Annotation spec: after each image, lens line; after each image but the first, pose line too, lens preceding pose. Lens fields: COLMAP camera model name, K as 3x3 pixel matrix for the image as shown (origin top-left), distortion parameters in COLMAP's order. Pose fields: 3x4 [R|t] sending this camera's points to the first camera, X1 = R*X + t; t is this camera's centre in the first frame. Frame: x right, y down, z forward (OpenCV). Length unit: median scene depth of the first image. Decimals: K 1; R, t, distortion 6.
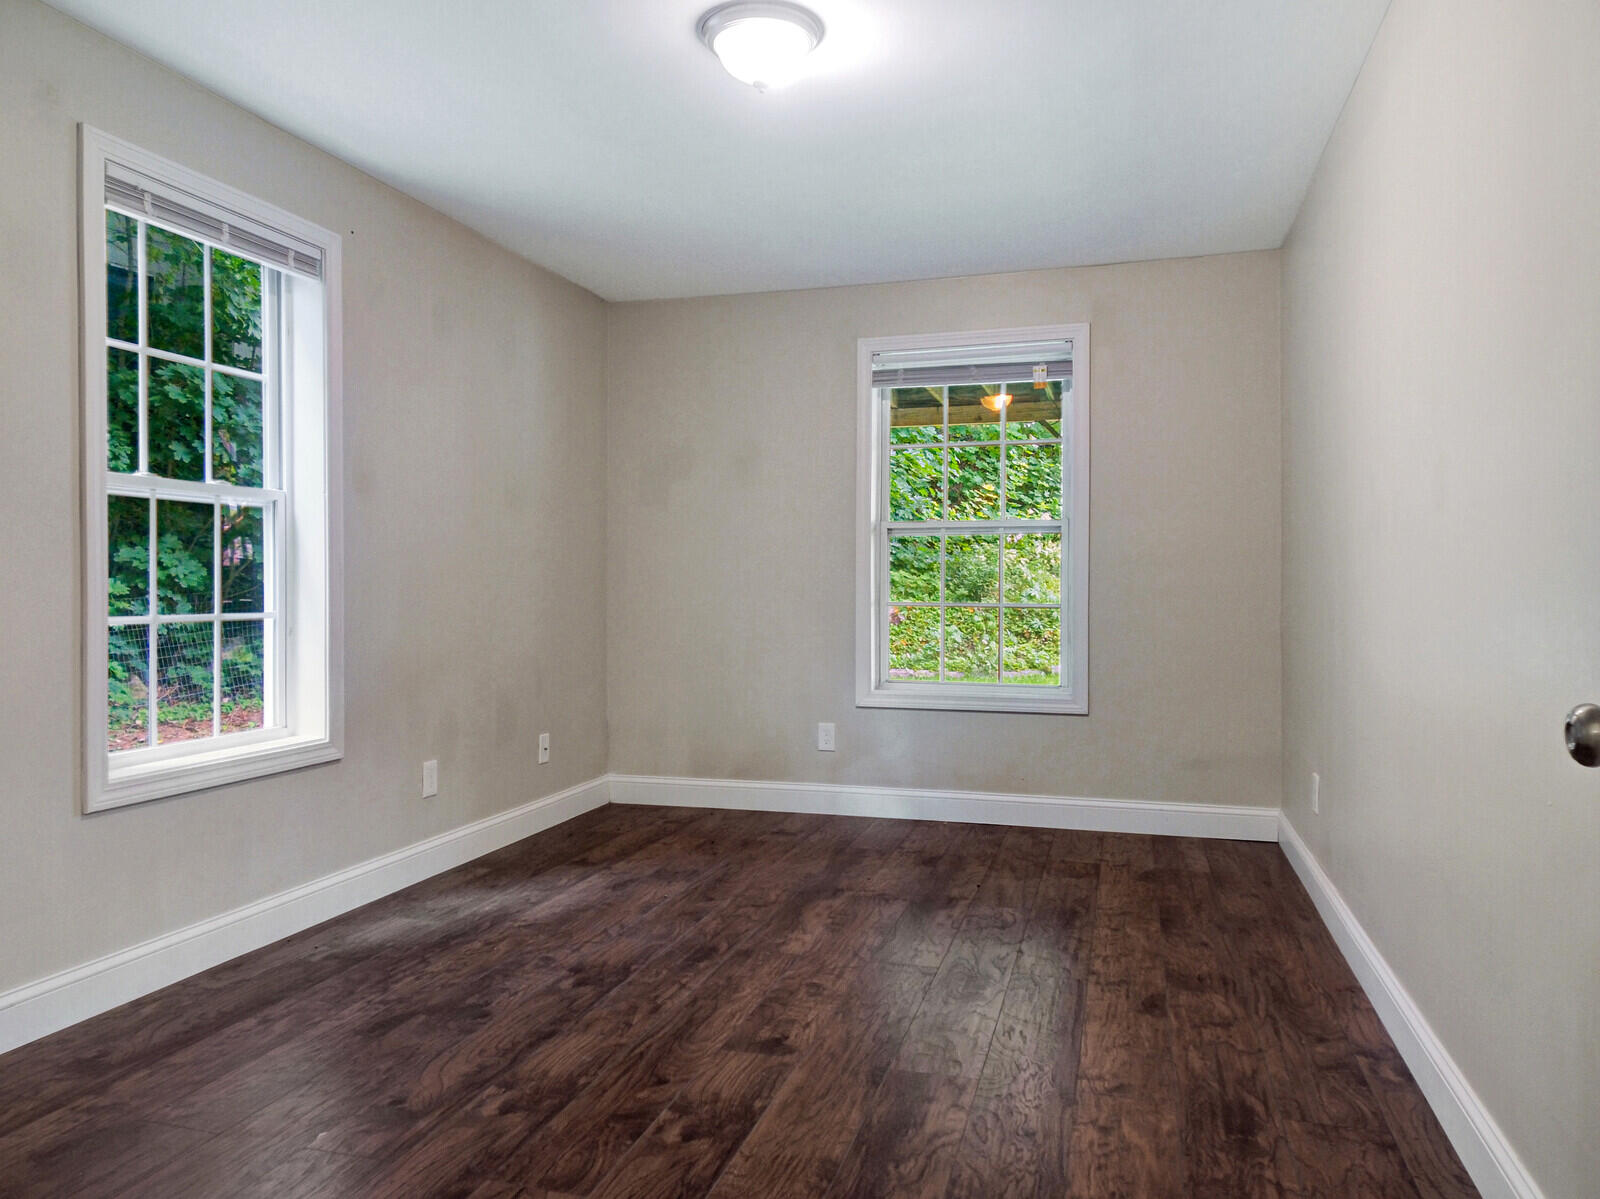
lens RADIAL K [[1138.4, 0, 800.0], [0, 1138.4, 599.5], [0, 0, 1]] dist [0.074207, -0.044239]
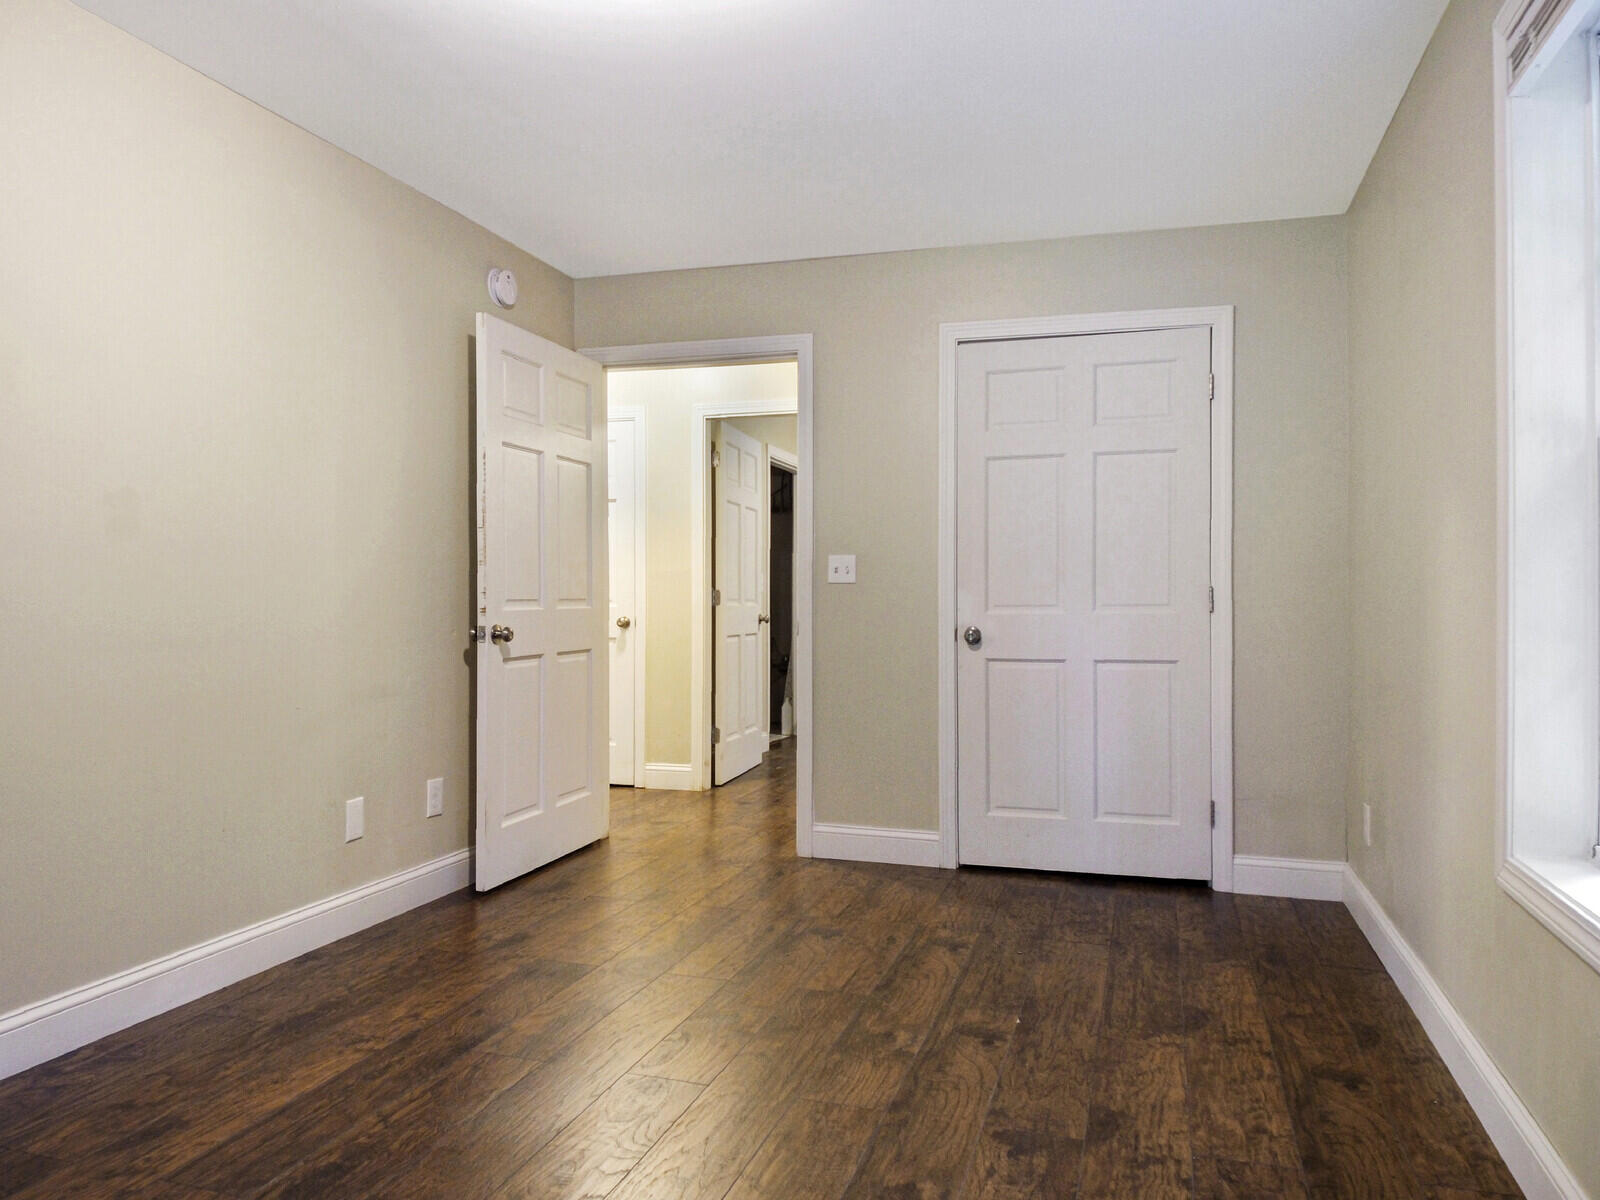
lens RADIAL K [[1138.4, 0, 800.0], [0, 1138.4, 600.0], [0, 0, 1]] dist [0.074207, -0.044239]
pose [[-0.999849, 0.002946, 0.017106, -0.160244], [0.003153, 0.999922, 0.012118, -0.019962], [-0.017069, 0.012170, -0.999780, 1.899853]]
